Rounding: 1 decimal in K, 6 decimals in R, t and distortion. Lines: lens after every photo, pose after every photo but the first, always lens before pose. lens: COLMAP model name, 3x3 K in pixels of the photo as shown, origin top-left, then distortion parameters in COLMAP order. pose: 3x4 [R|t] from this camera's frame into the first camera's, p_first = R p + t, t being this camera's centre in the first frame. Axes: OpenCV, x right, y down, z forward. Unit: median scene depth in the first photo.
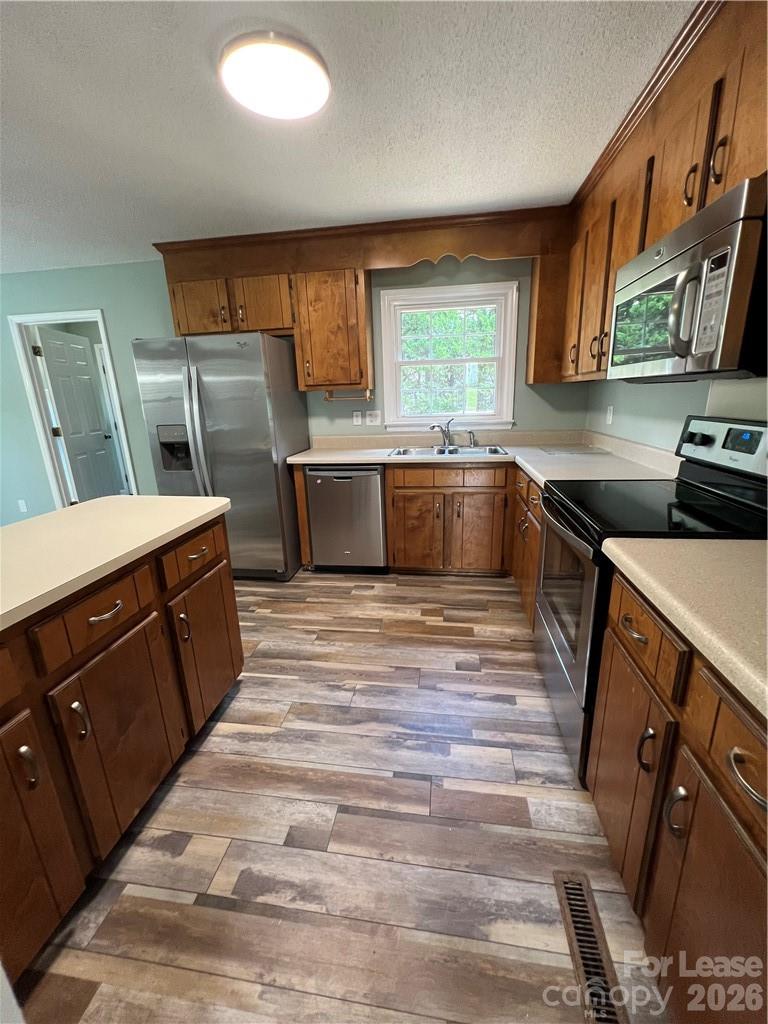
lens RADIAL K [[409.8, 0, 385.9], [0, 409.8, 509.6], [0, 0, 1]] dist [0.001991, 0.000292]
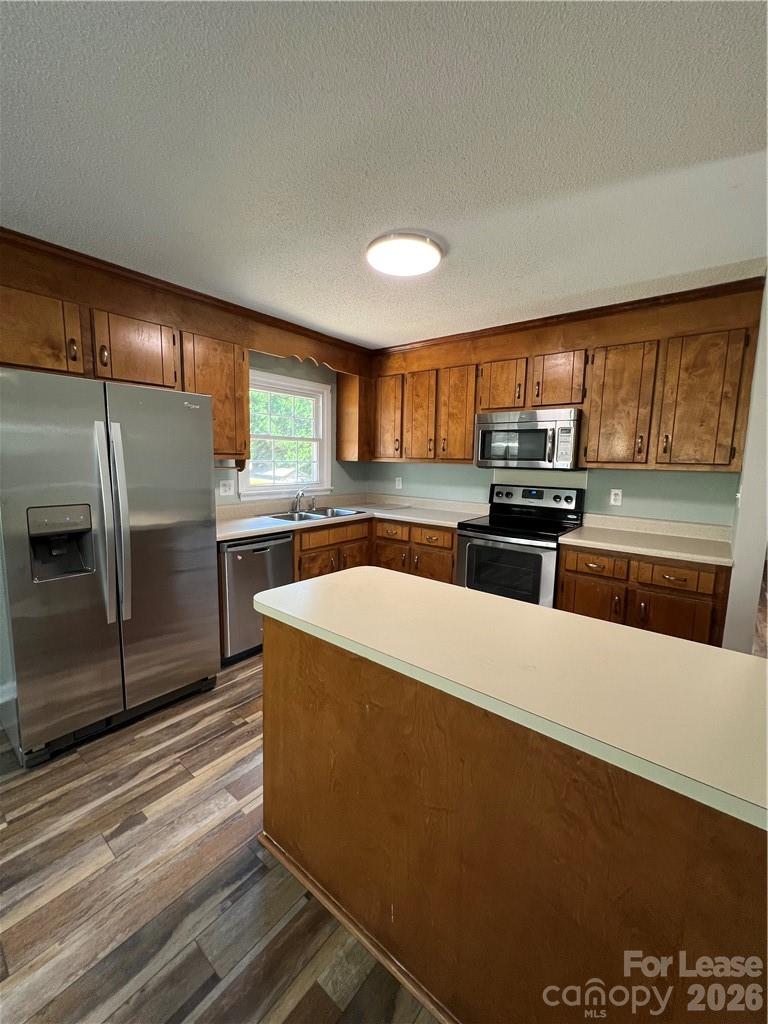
lens RADIAL K [[410.5, 0, 386.3], [0, 410.5, 510.1], [0, 0, 1]] dist [0.001994, 0.000104]
pose [[0.511380, -0.065742, 0.856836, -0.762230], [0.196379, 0.979626, -0.042040, -0.068933], [-0.836615, 0.189763, 0.513872, 0.238779]]
